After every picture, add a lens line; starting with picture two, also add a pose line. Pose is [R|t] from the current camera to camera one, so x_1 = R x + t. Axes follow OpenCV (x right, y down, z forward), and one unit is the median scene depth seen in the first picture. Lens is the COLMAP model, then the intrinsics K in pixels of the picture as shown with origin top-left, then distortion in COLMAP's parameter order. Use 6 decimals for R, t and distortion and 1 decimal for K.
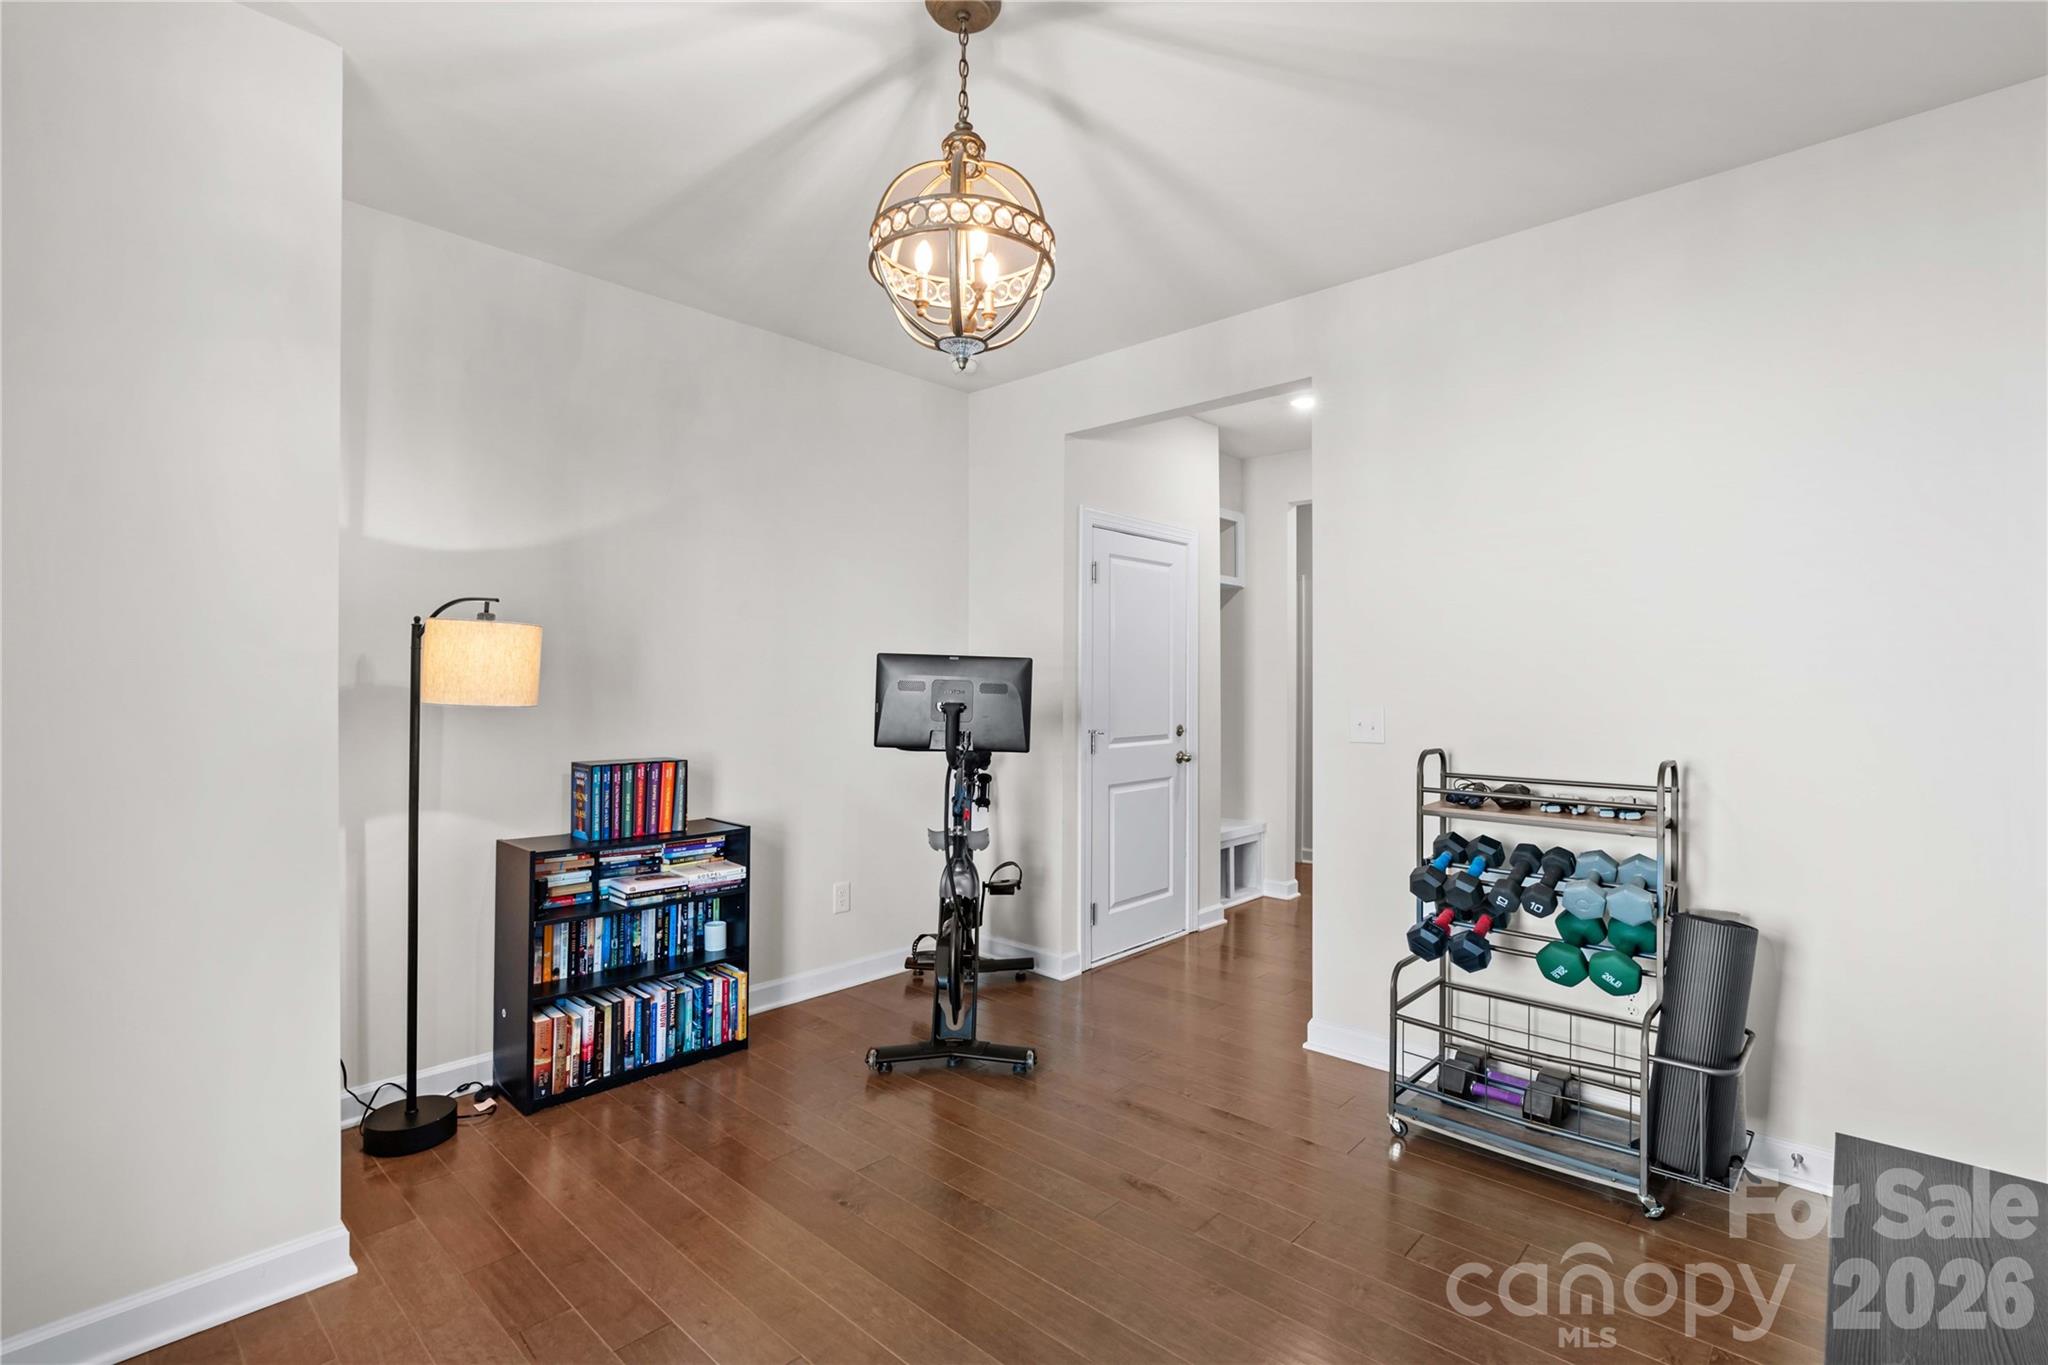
lens RADIAL K [[953.4, 0, 1011.9], [0, 953.4, 686.8], [0, 0, 1]] dist [-0.013786, 0.003667]
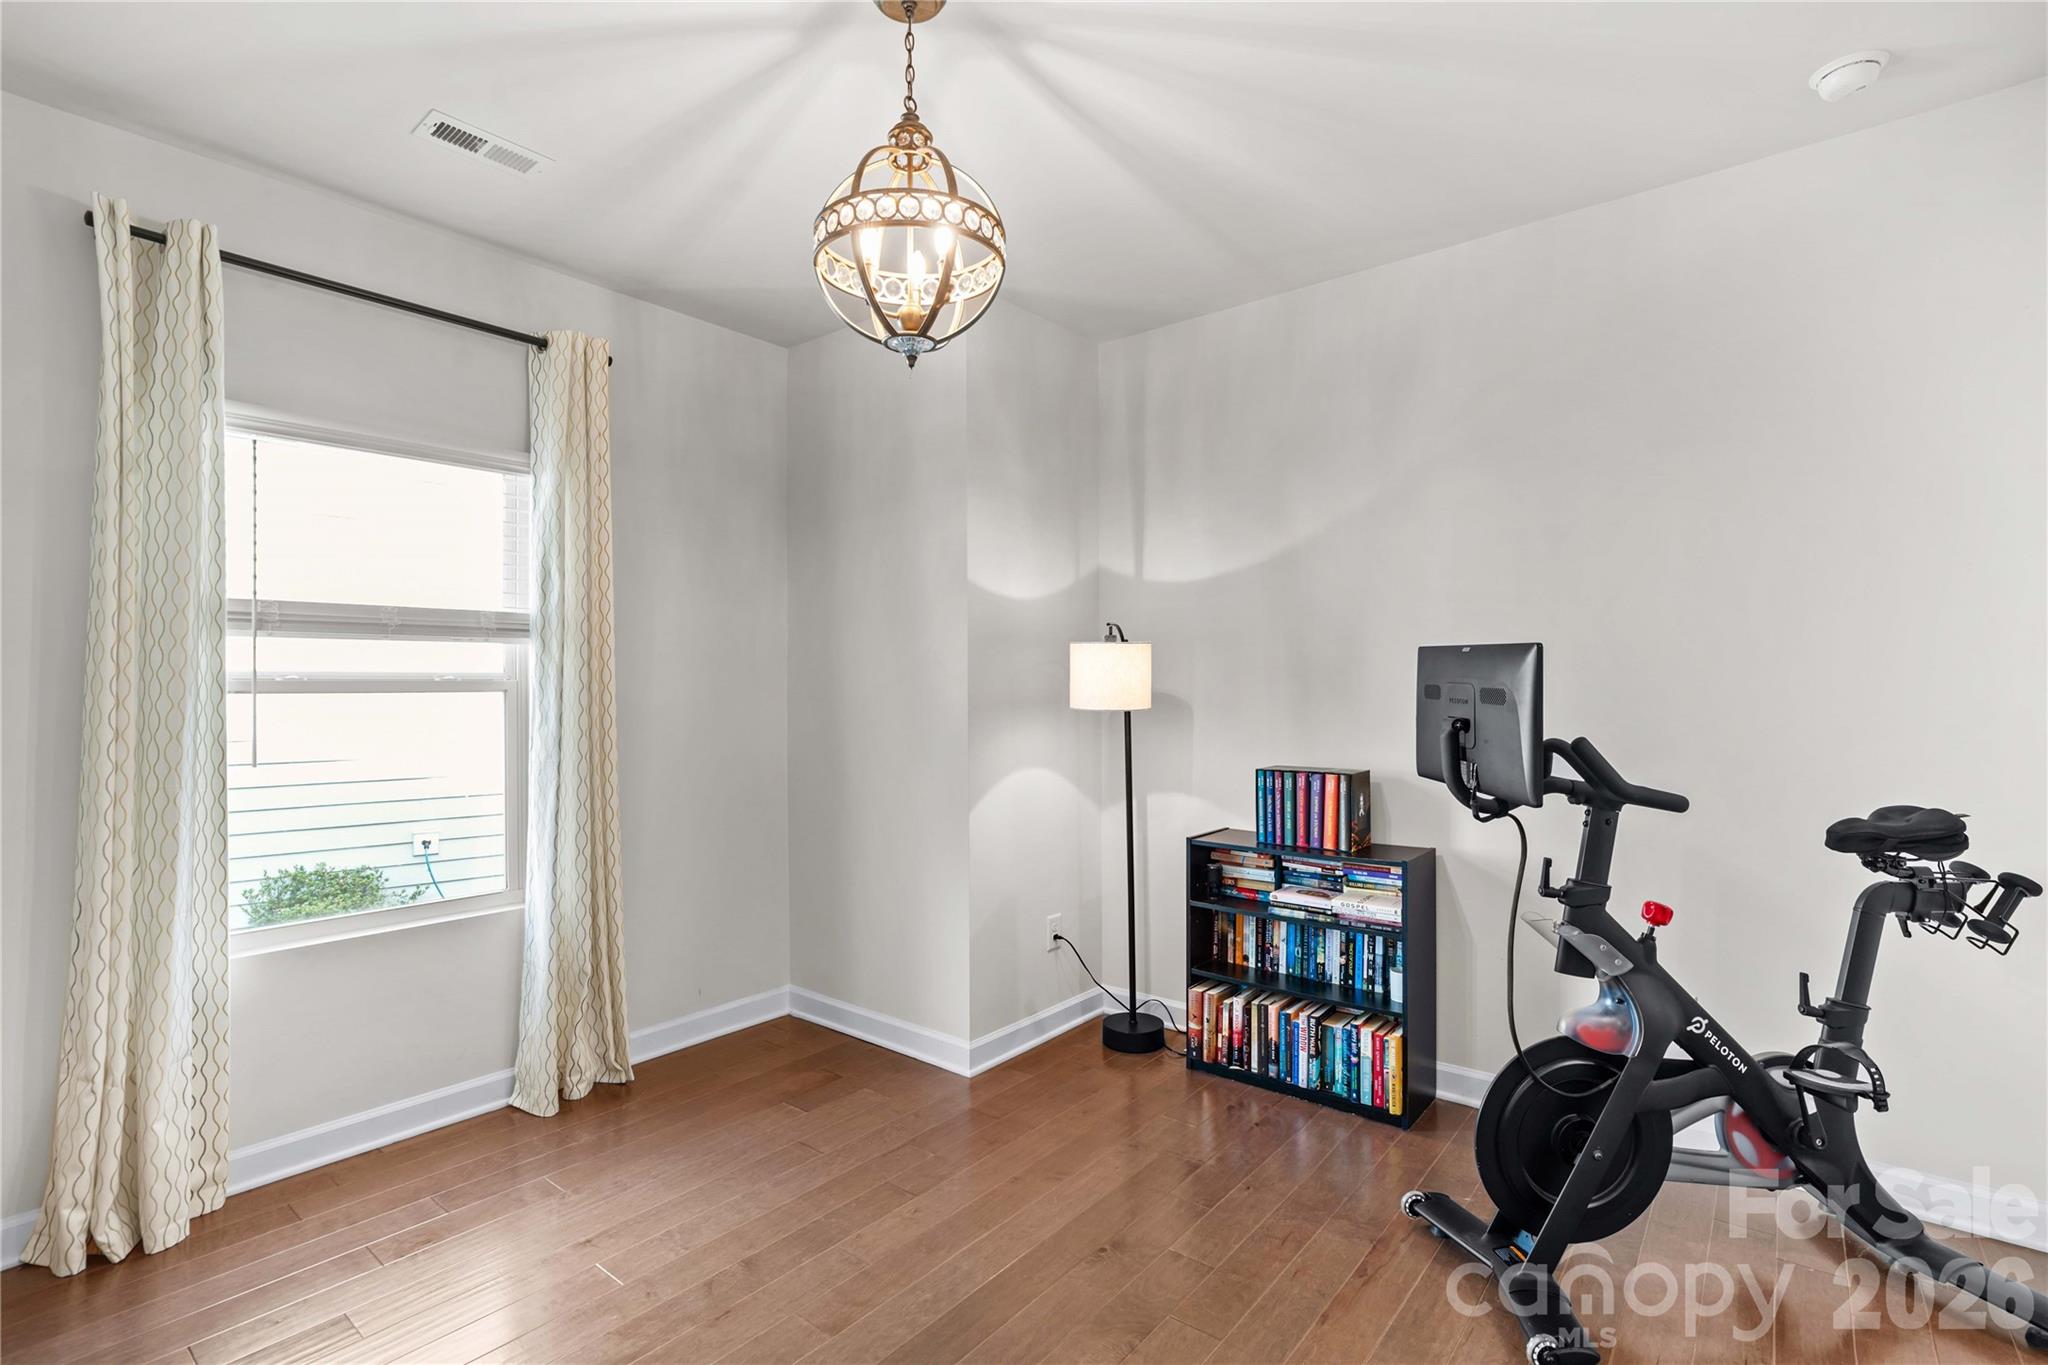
lens RADIAL K [[953.4, 0, 1012.4], [0, 953.4, 684.0], [0, 0, 1]] dist [-0.013786, 0.003667]
pose [[0.048303, -0.016101, -0.998703, 0.572896], [0.005233, 0.999860, -0.015867, 0.004406], [0.998819, -0.004460, 0.048380, 0.663310]]
